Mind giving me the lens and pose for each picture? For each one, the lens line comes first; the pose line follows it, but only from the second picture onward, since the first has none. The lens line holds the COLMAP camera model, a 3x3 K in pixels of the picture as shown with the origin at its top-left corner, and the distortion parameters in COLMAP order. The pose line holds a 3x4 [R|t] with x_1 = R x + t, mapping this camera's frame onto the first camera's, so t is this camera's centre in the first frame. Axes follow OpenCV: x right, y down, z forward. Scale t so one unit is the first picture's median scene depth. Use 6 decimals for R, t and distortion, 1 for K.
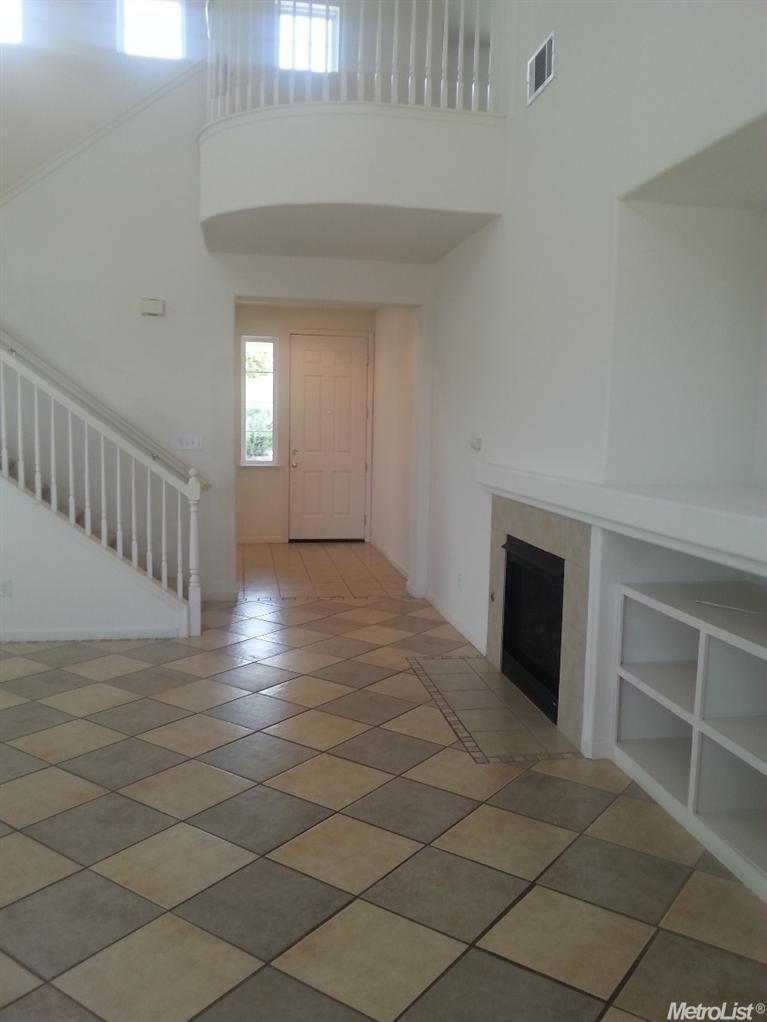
lens RADIAL K [[828.6, 0, 390.8], [0, 828.6, 517.0], [0, 0, 1]] dist [0.004533, -0.041811]
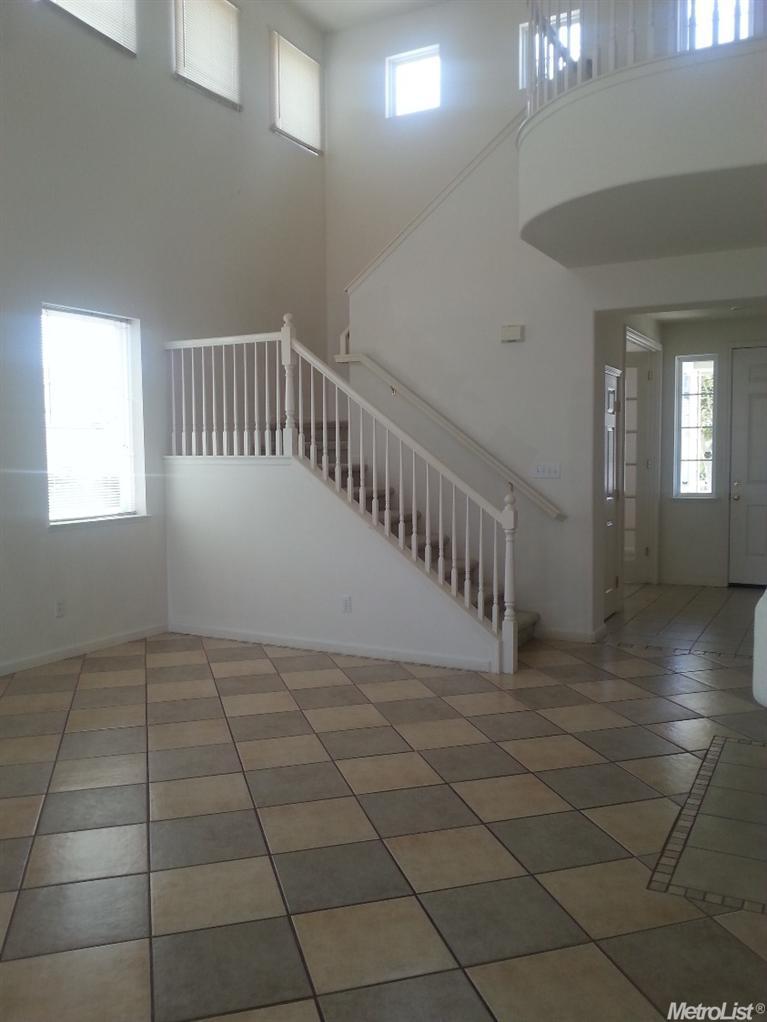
lens RADIAL K [[828.6, 0, 392.9], [0, 828.6, 513.9], [0, 0, 1]] dist [0.004533, -0.041811]
pose [[0.788754, 0.019119, -0.614412, 0.238722], [-0.048987, 0.998292, -0.031823, -0.000957], [0.612755, 0.055199, 0.788343, 0.167536]]
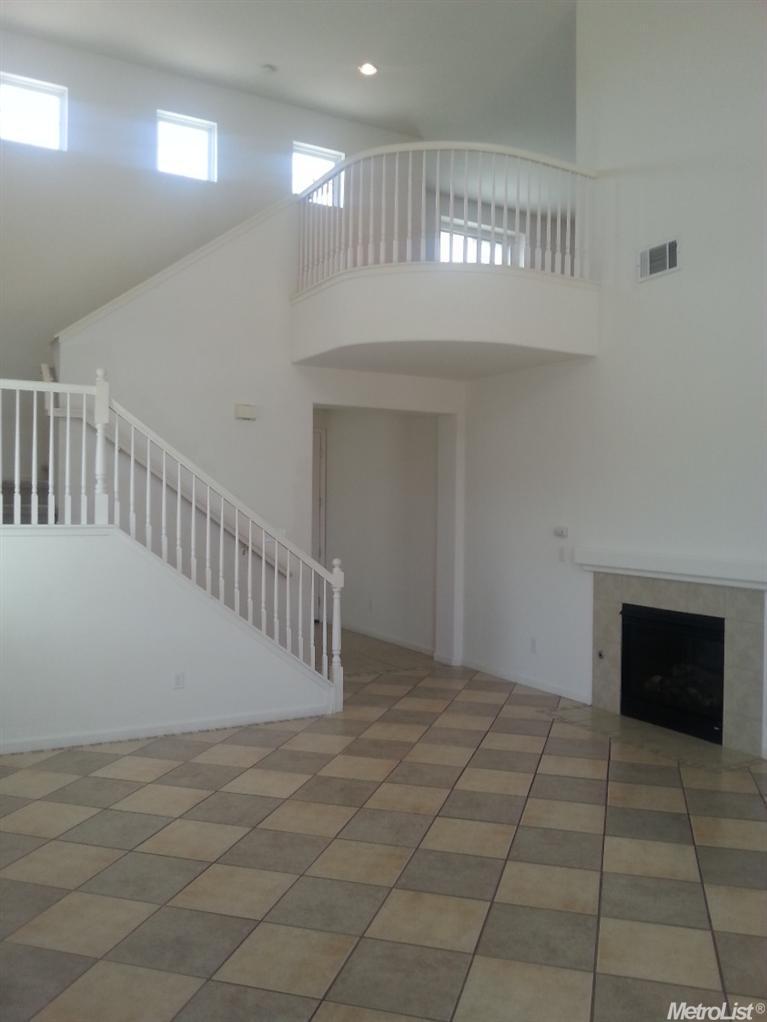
lens RADIAL K [[828.6, 0, 386.4], [0, 828.6, 515.9], [0, 0, 1]] dist [0.004533, -0.041811]
pose [[0.944261, -0.015238, 0.328844, -0.536575], [0.046265, 0.995157, -0.086735, -0.016398], [-0.325929, 0.097114, 0.940393, -0.079168]]
